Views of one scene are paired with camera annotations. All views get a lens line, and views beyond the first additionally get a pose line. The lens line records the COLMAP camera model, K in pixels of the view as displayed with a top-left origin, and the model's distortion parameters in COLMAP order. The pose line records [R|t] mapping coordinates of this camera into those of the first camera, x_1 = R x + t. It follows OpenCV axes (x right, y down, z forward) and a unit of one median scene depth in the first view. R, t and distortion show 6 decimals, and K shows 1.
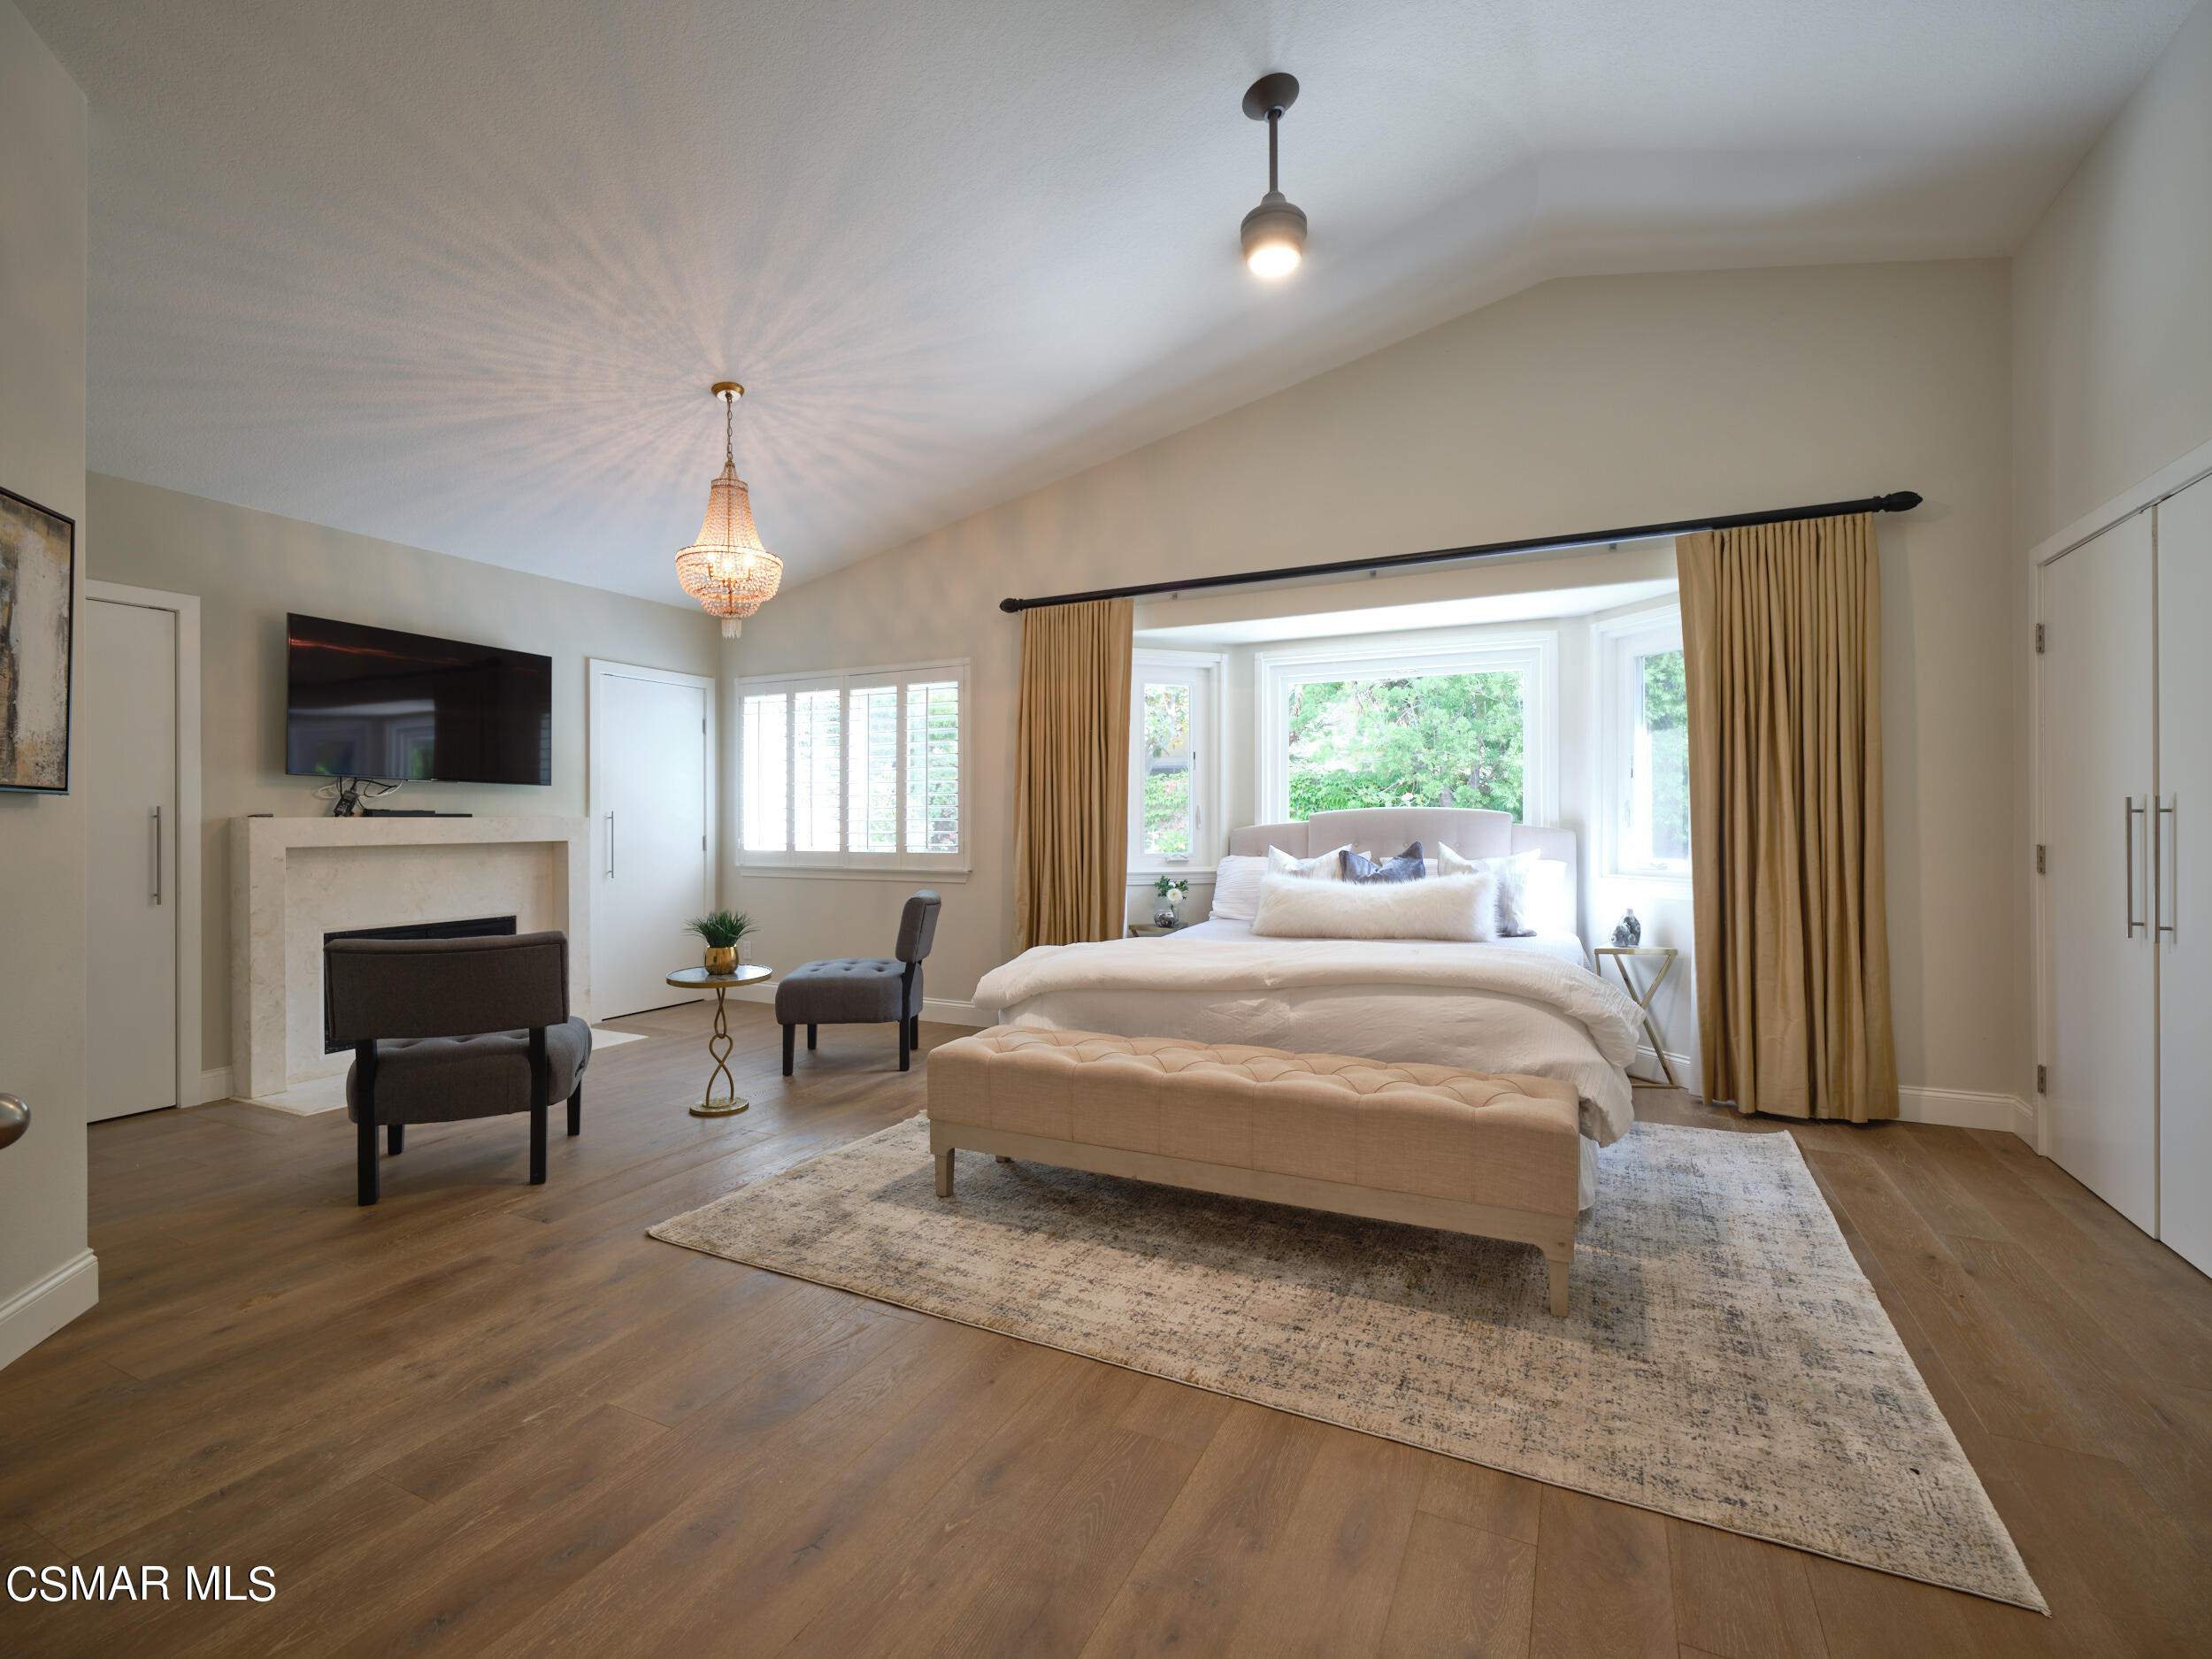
lens RADIAL K [[995.4, 0, 1105.7], [0, 995.4, 821.8], [0, 0, 1]] dist [-0.003465, 0.001187]
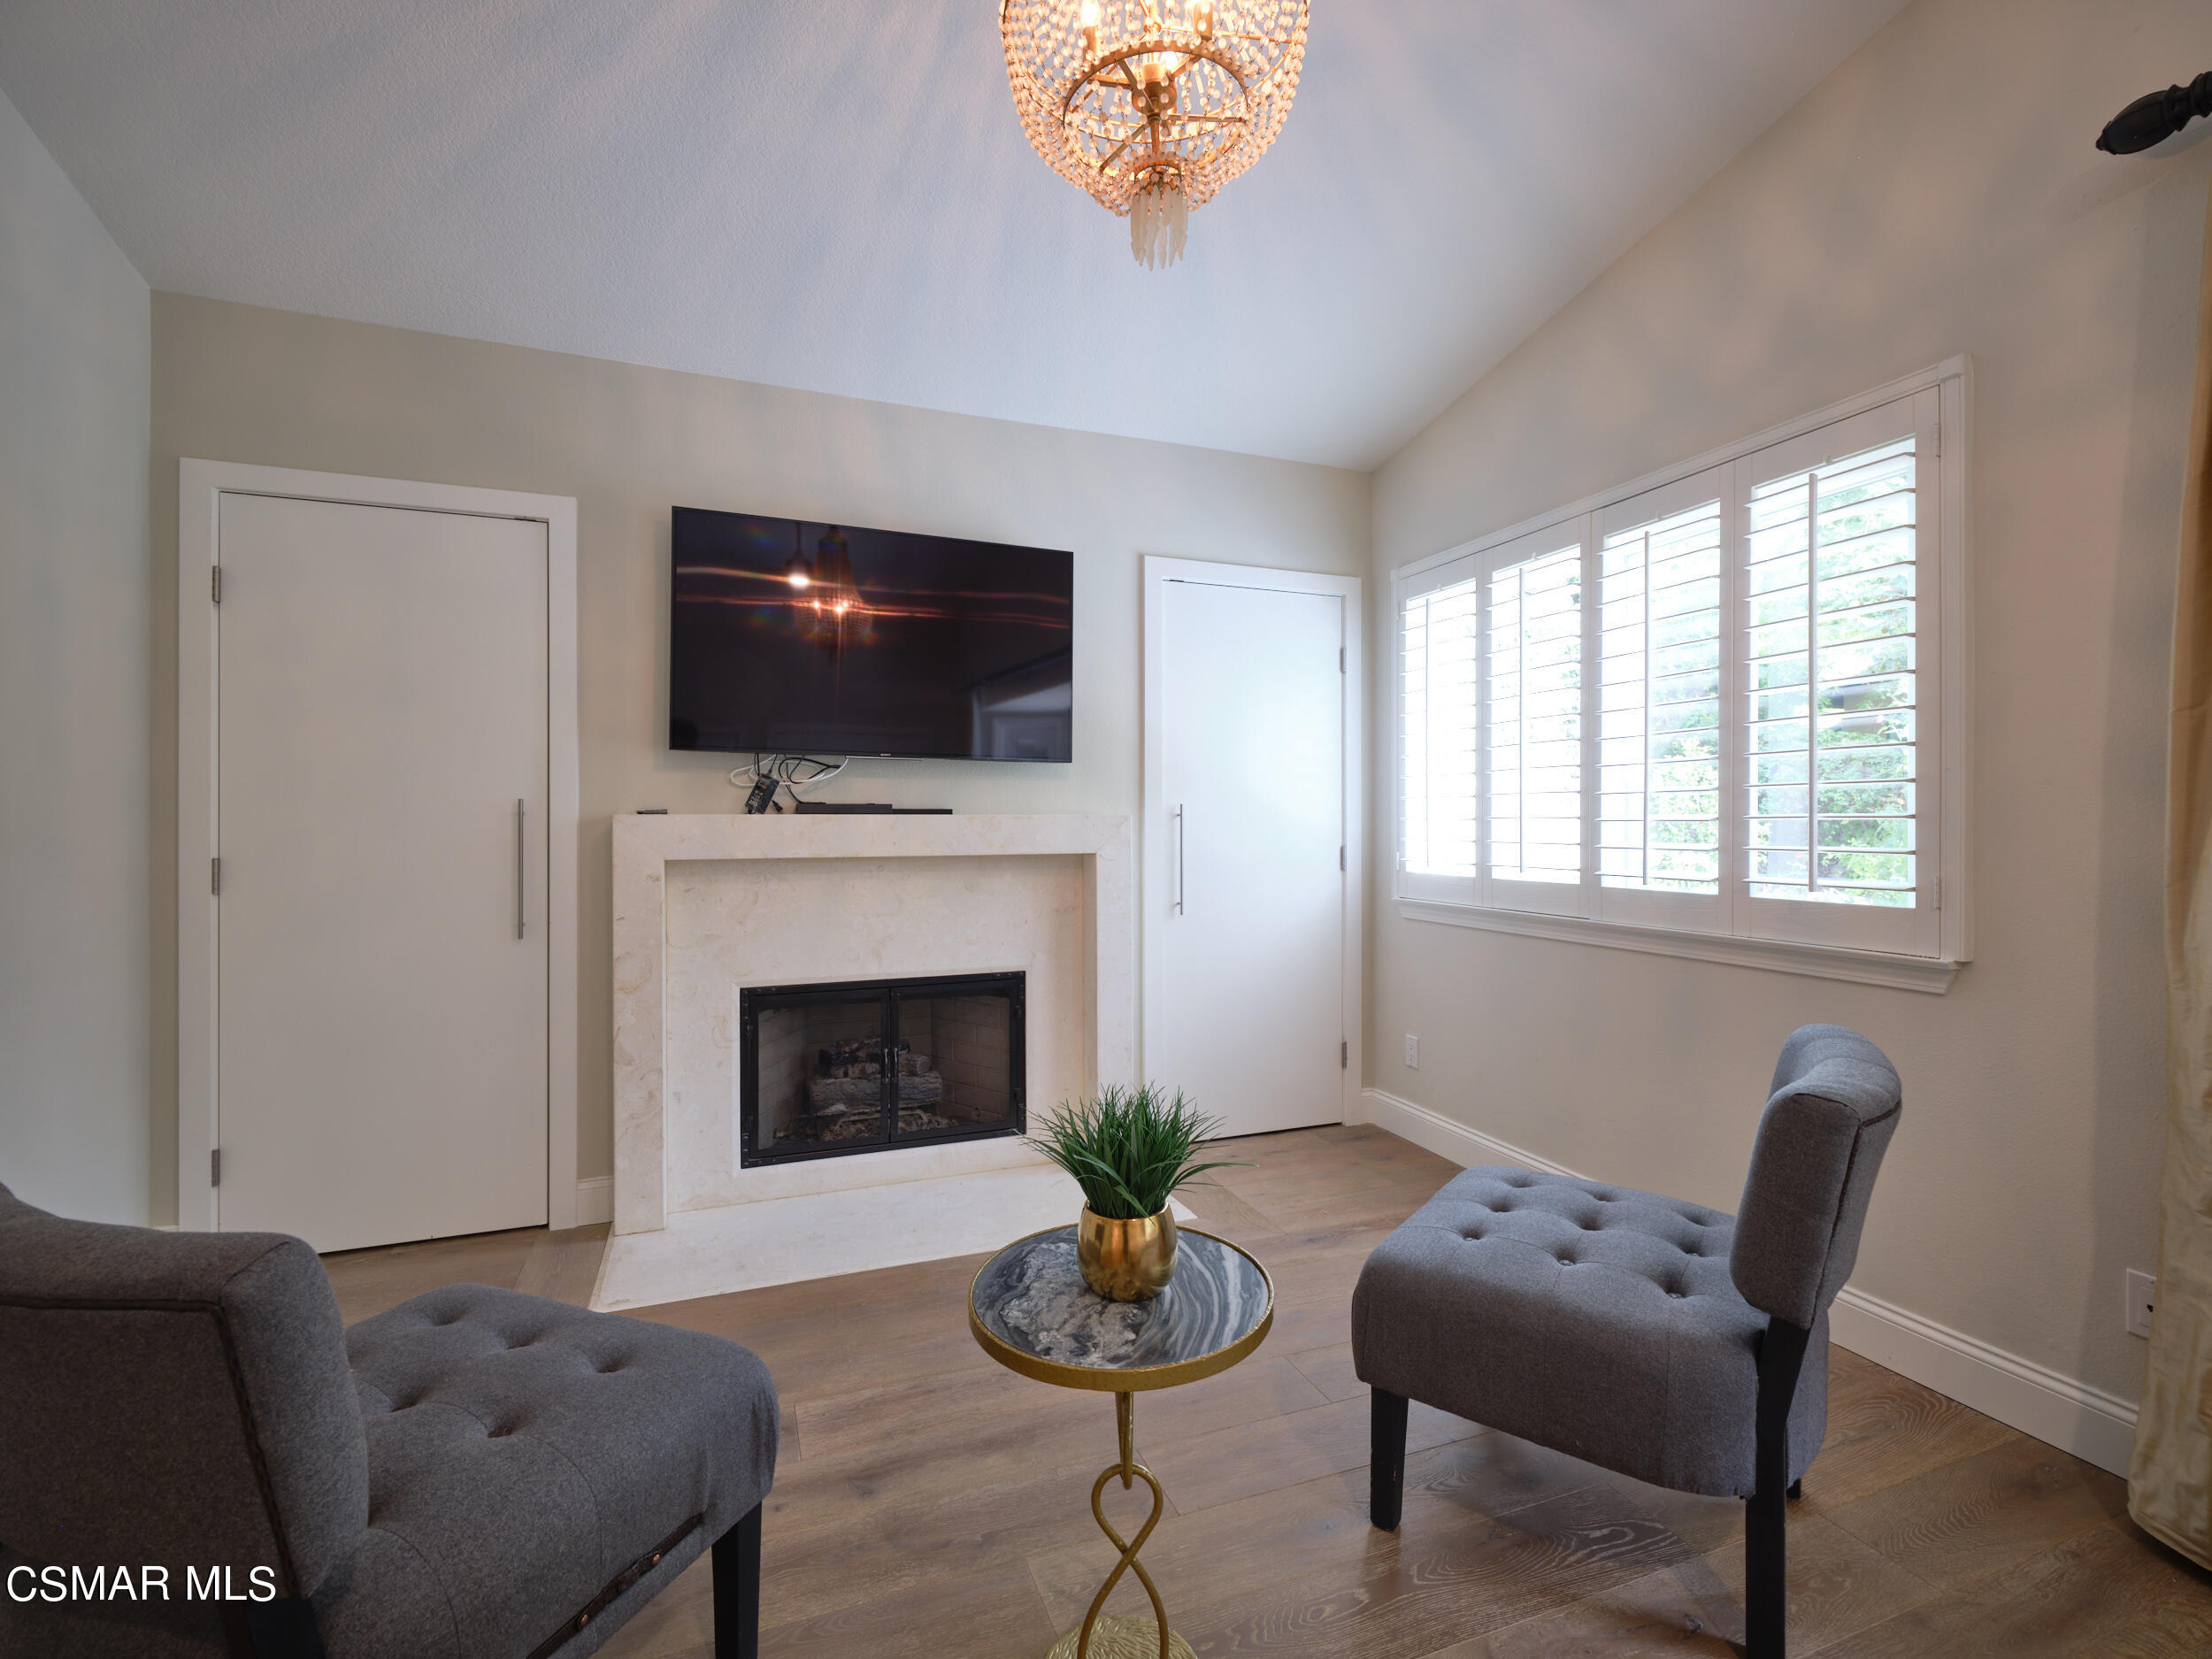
lens RADIAL K [[995.4, 0, 1107.2], [0, 995.4, 820.0], [0, 0, 1]] dist [-0.003465, 0.001187]
pose [[0.734516, 0.000253, -0.678592, -0.131681], [-0.001237, 0.999999, -0.000966, -0.000318], [0.678591, 0.001549, 0.734515, 0.588999]]
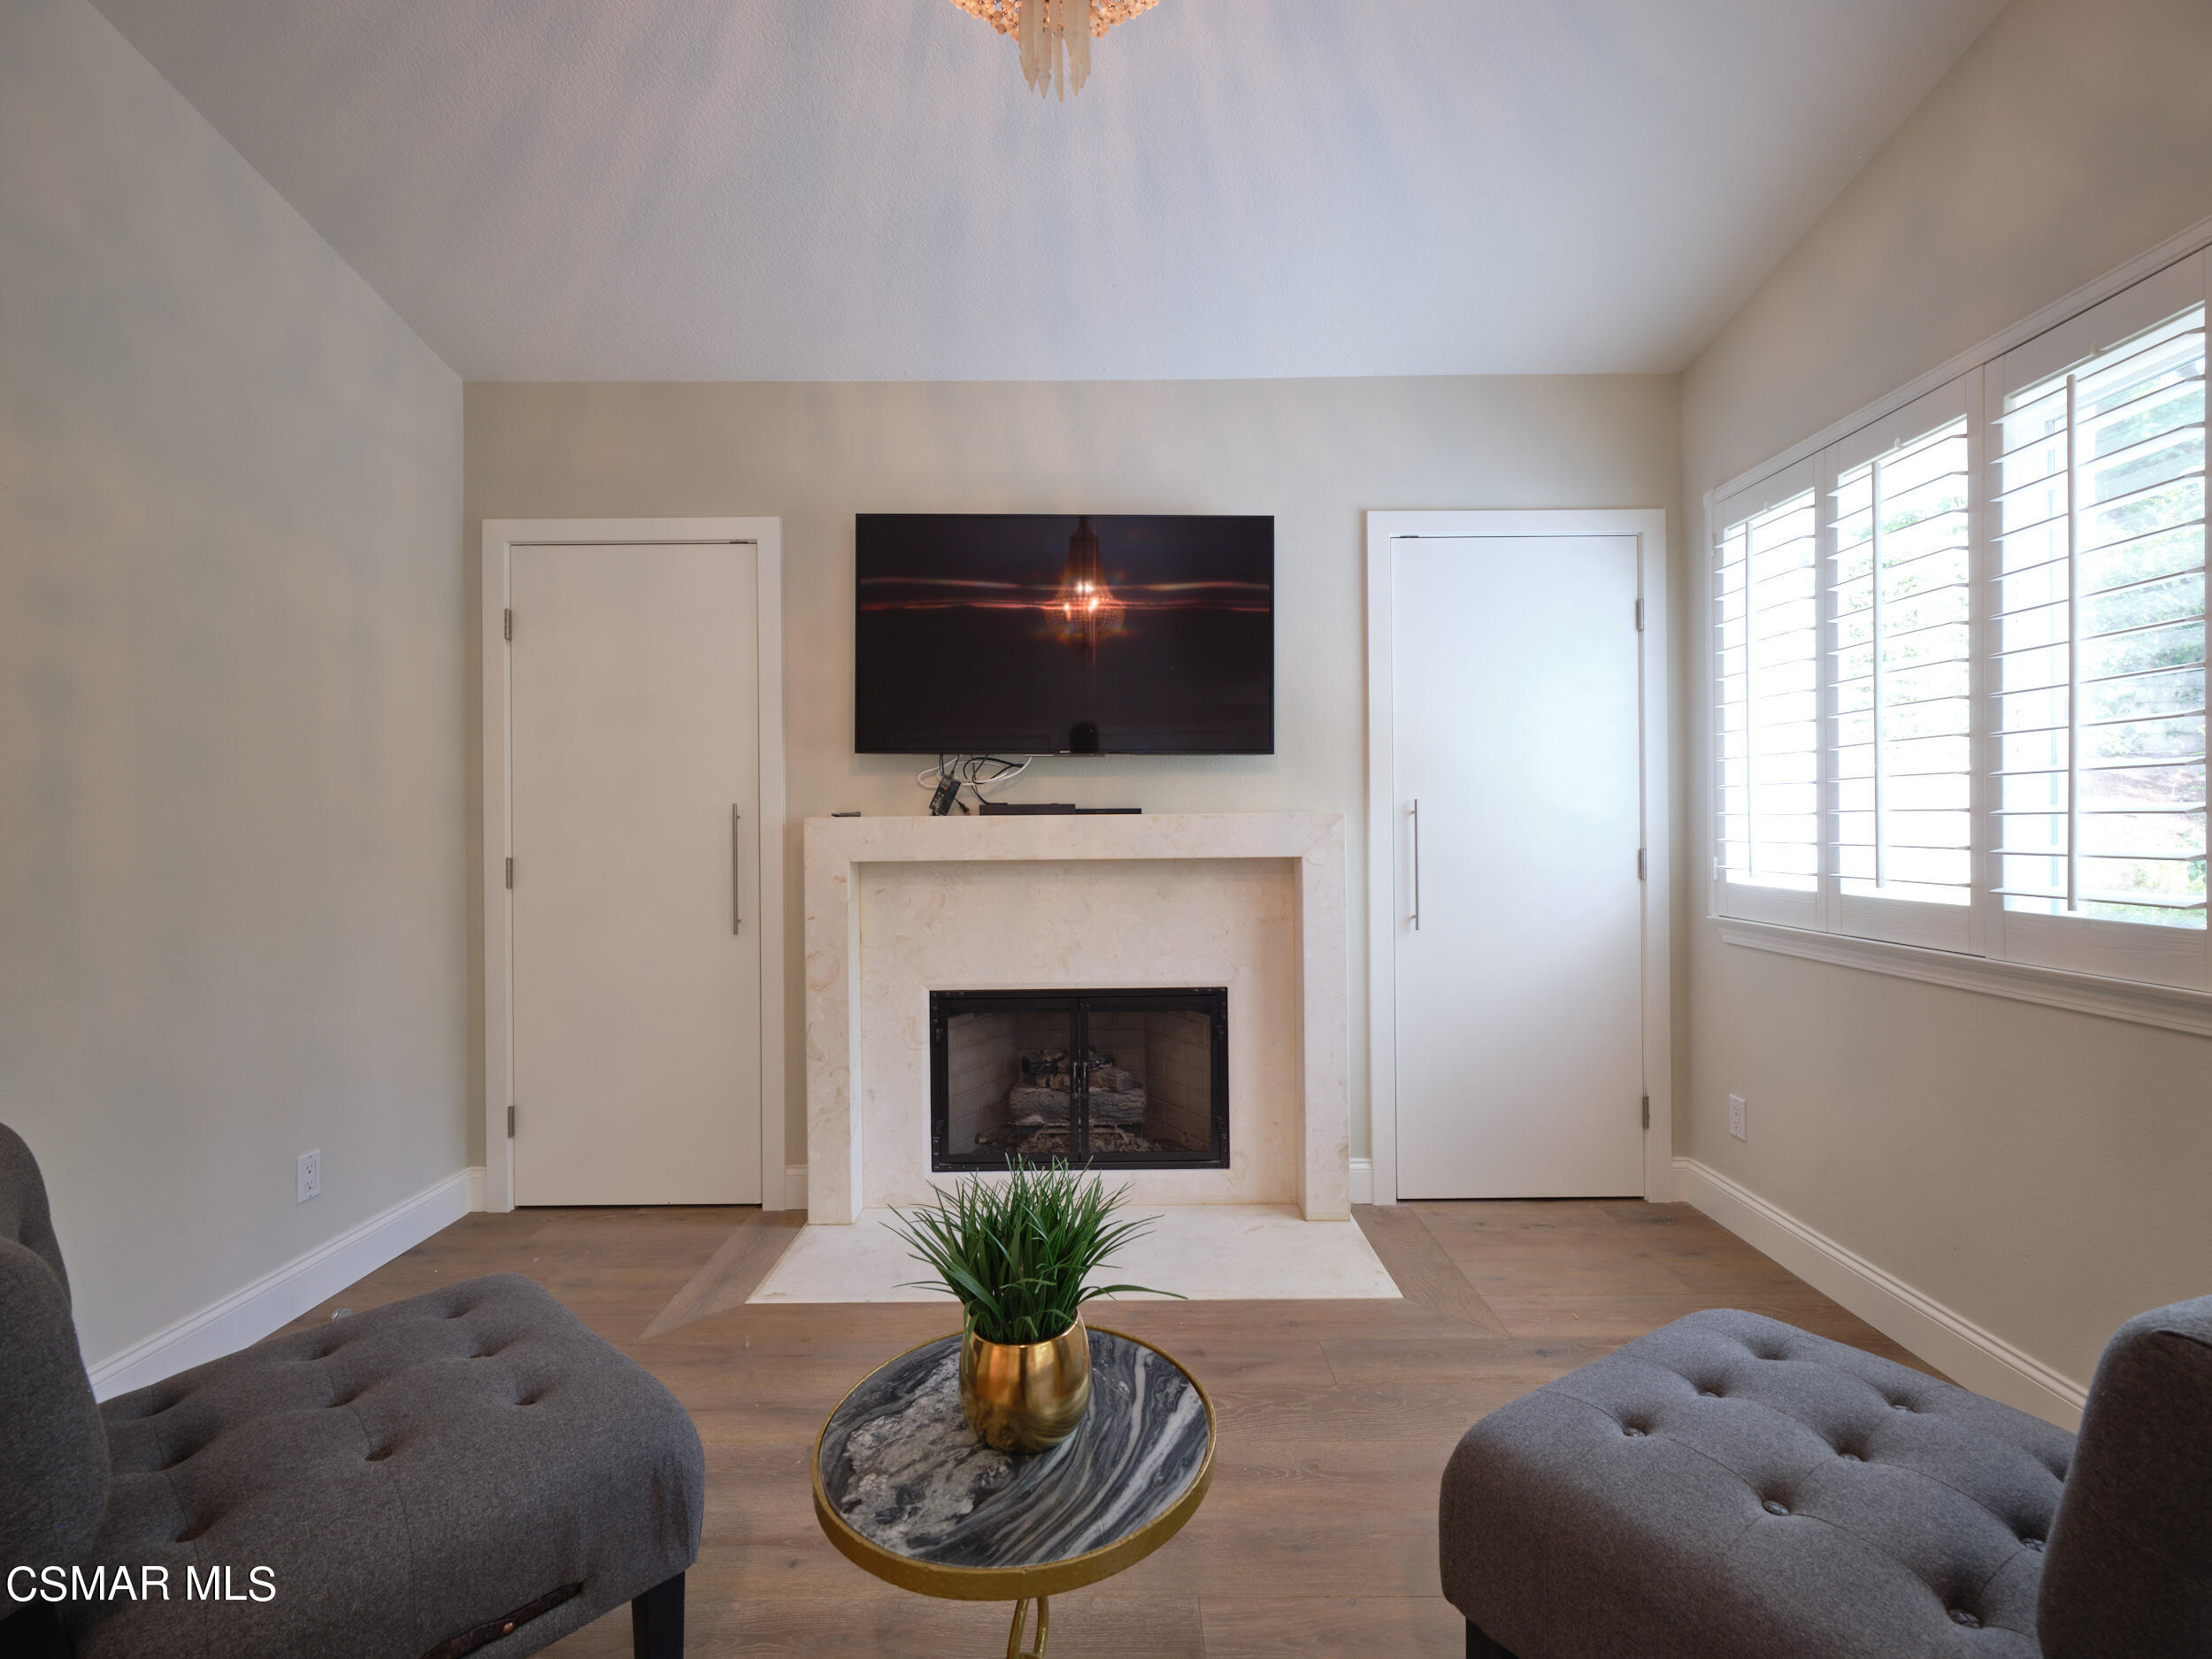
lens RADIAL K [[995.4, 0, 1106.6], [0, 995.4, 820.1], [0, 0, 1]] dist [-0.003465, 0.001187]
pose [[0.442393, -0.004643, -0.896809, -0.118157], [0.006222, 0.999978, -0.002108, 0.000264], [0.896800, -0.004647, 0.442413, 0.707700]]
